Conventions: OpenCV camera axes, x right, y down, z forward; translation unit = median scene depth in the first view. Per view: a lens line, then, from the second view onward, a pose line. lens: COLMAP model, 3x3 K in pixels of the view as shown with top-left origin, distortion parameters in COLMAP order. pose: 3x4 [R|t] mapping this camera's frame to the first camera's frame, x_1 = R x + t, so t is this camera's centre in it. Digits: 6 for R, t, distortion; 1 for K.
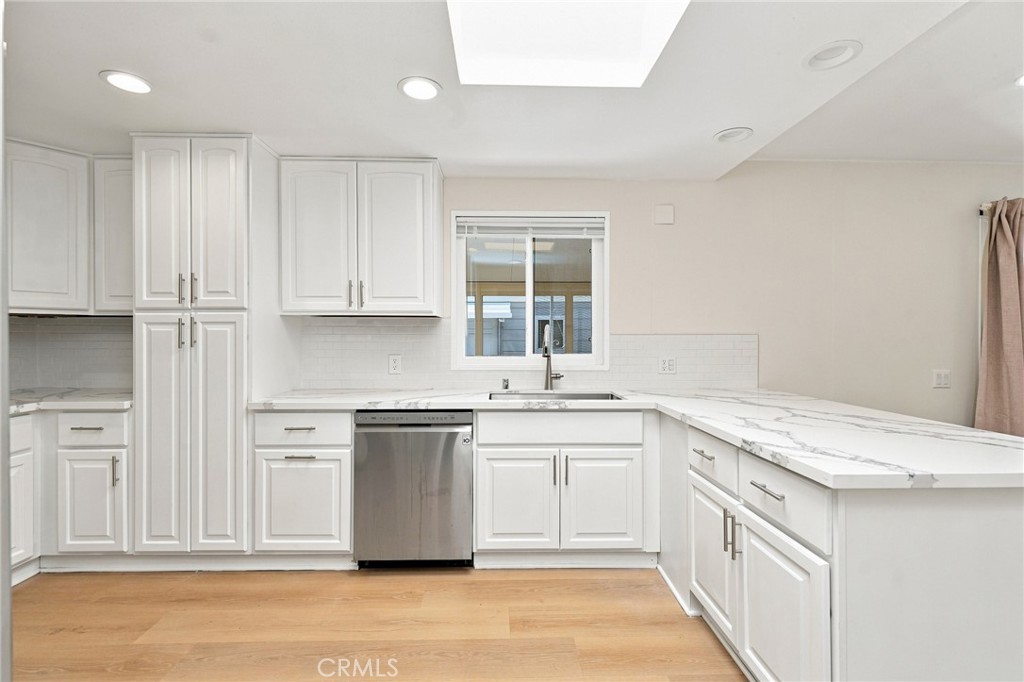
lens RADIAL K [[470.1, 0, 505.3], [0, 470.1, 340.6], [0, 0, 1]] dist [0.008253, -0.003614]
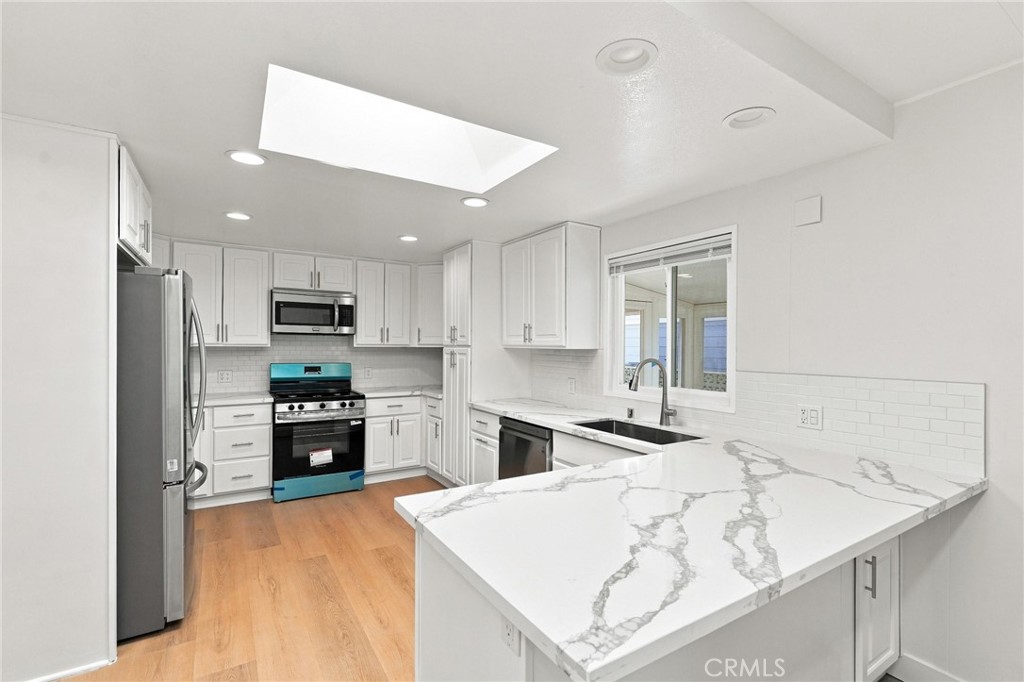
lens RADIAL K [[470.1, 0, 515.7], [0, 470.1, 344.5], [0, 0, 1]] dist [0.008253, -0.003614]
pose [[0.503753, 0.002201, -0.863845, 0.911619], [-0.010145, 0.999943, -0.003369, -0.064023], [0.863788, 0.010461, 0.503747, 0.287437]]
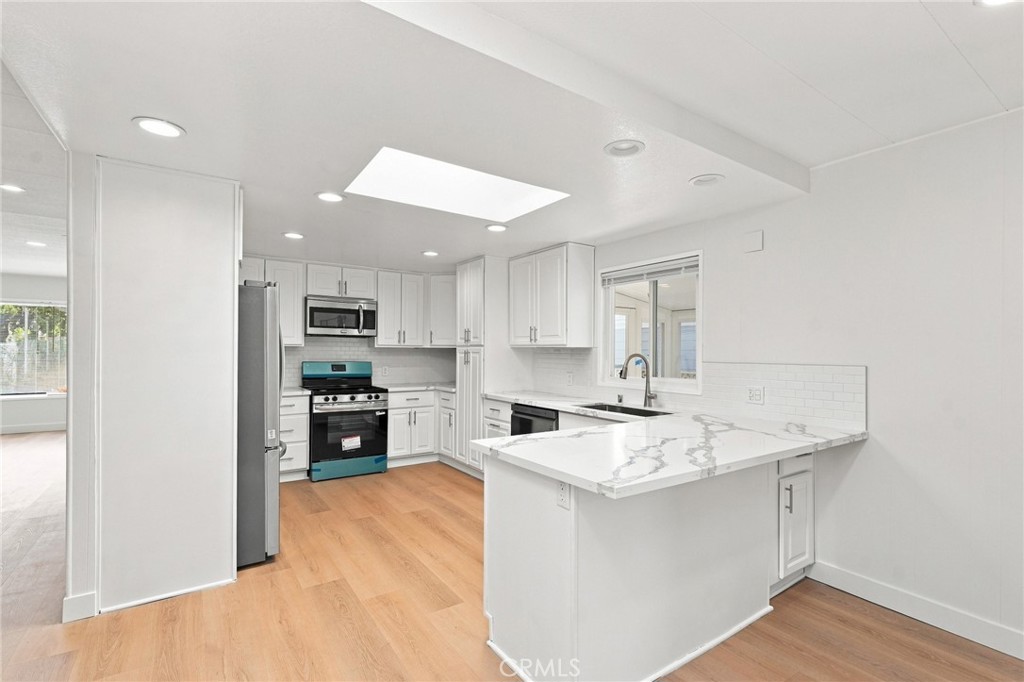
lens RADIAL K [[470.1, 0, 517.9], [0, 470.1, 347.9], [0, 0, 1]] dist [0.008253, -0.003614]
pose [[0.540156, -0.001785, -0.841563, 1.100422], [-0.009431, 0.999922, -0.008174, -0.039900], [0.841512, 0.012352, 0.540097, 0.068492]]
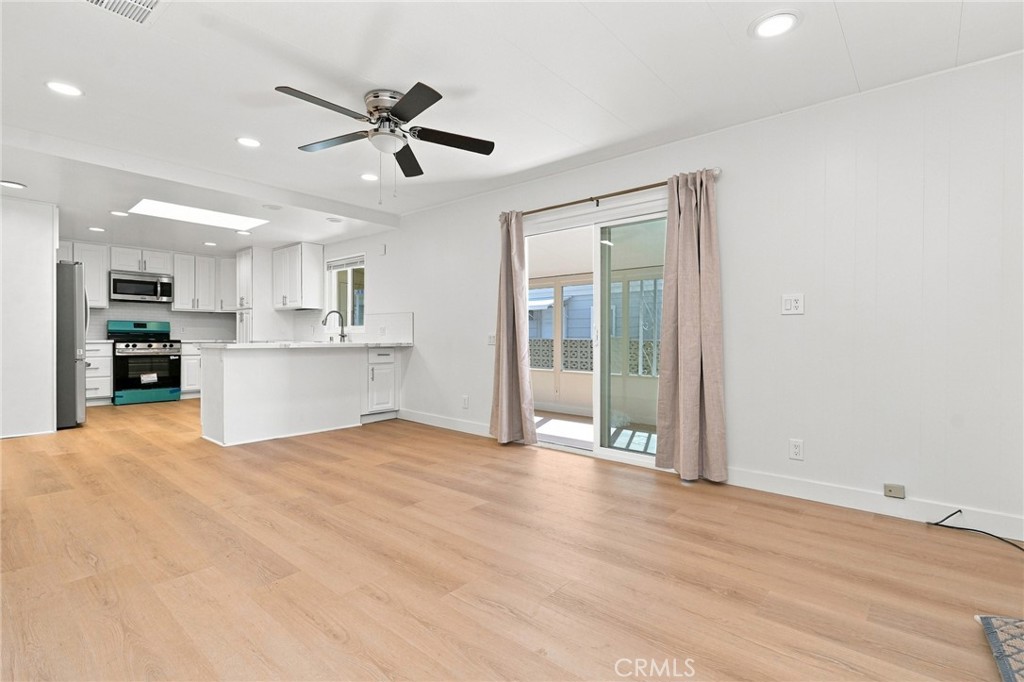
lens RADIAL K [[470.1, 0, 501.4], [0, 470.1, 335.9], [0, 0, 1]] dist [0.008253, -0.003614]
pose [[0.729374, 0.006352, -0.684086, 2.375012], [-0.007907, 0.999968, 0.000855, 0.081940], [0.684070, 0.004785, 0.729401, -0.042141]]
